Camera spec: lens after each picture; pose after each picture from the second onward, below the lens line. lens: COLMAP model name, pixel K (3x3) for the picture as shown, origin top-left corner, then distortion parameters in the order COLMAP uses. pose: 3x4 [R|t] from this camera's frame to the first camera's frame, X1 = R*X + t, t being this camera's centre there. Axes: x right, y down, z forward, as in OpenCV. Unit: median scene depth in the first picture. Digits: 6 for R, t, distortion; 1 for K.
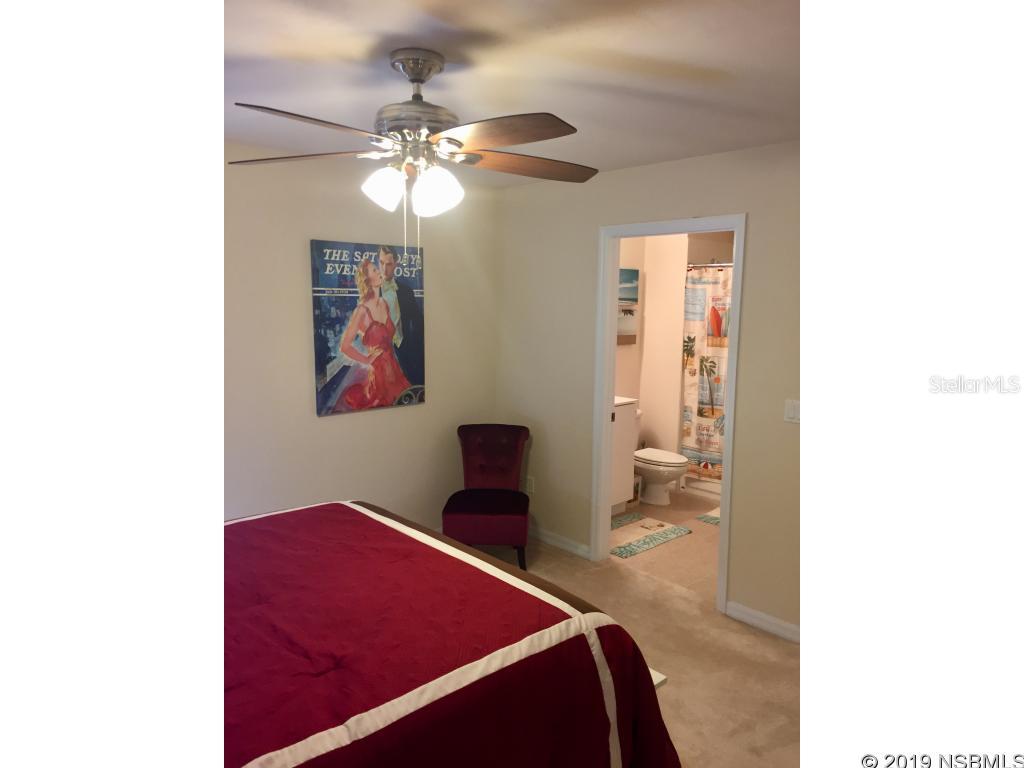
lens RADIAL K [[653.8, 0, 516.7], [0, 653.8, 383.2], [0, 0, 1]] dist [0.046527, 0.000230]
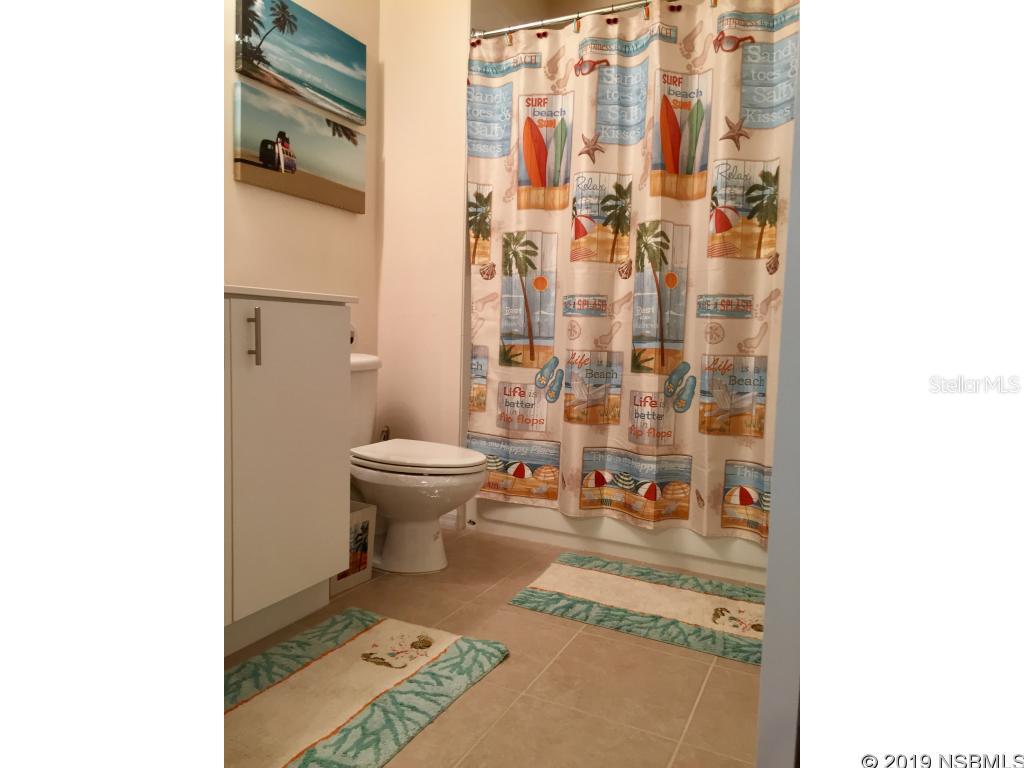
lens RADIAL K [[653.8, 0, 516.7], [0, 653.8, 383.2], [0, 0, 1]] dist [0.046527, 0.000230]
pose [[0.940837, -0.011440, 0.338666, 0.131599], [0.026082, 0.998910, -0.038715, 0.081952], [-0.337854, 0.045257, 0.940110, 0.569048]]
